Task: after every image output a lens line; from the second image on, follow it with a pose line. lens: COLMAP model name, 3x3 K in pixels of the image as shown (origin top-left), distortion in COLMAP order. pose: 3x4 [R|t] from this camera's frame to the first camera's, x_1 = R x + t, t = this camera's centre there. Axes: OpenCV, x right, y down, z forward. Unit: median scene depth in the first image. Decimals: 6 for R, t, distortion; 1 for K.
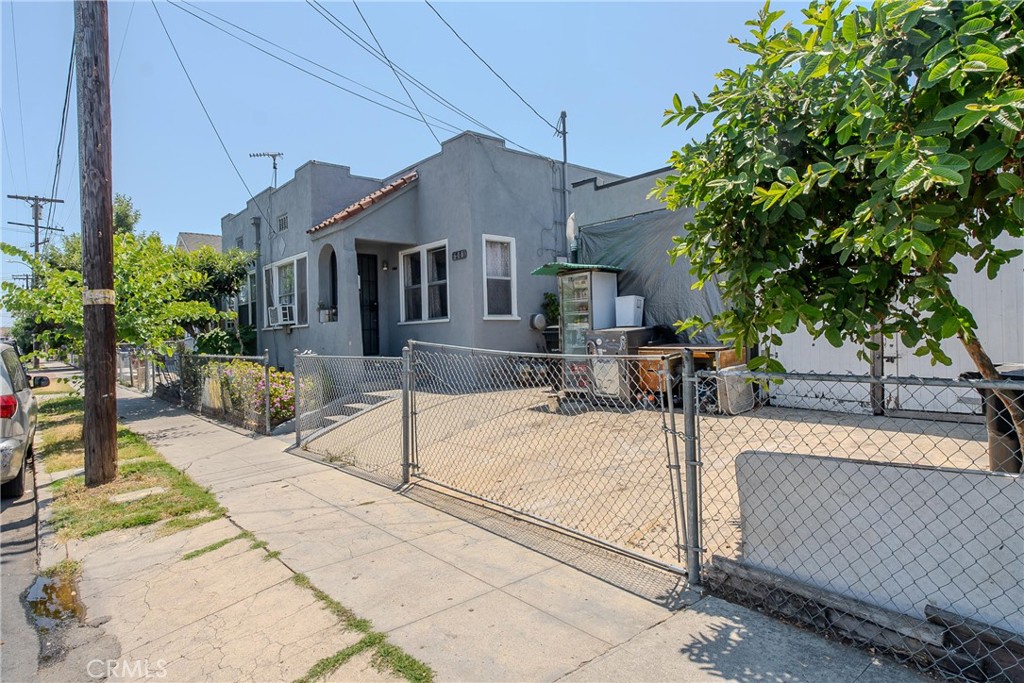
lens RADIAL K [[573.3, 0, 512.0], [0, 573.3, 341.5], [0, 0, 1]] dist [0.010955, 0.000186]
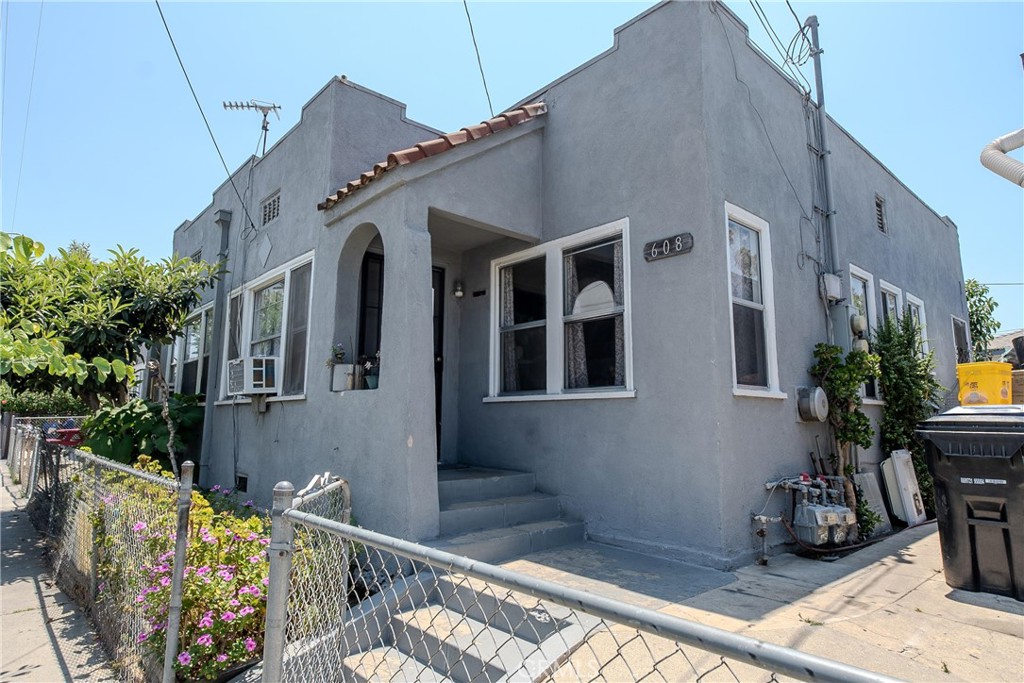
lens RADIAL K [[573.3, 0, 512.0], [0, 573.3, 341.5], [0, 0, 1]] dist [0.010955, 0.000186]
pose [[0.998890, 0.035199, 0.031296, -0.199716], [-0.030317, 0.989008, -0.144723, -0.009860], [-0.036046, 0.143613, 0.988977, 0.515177]]
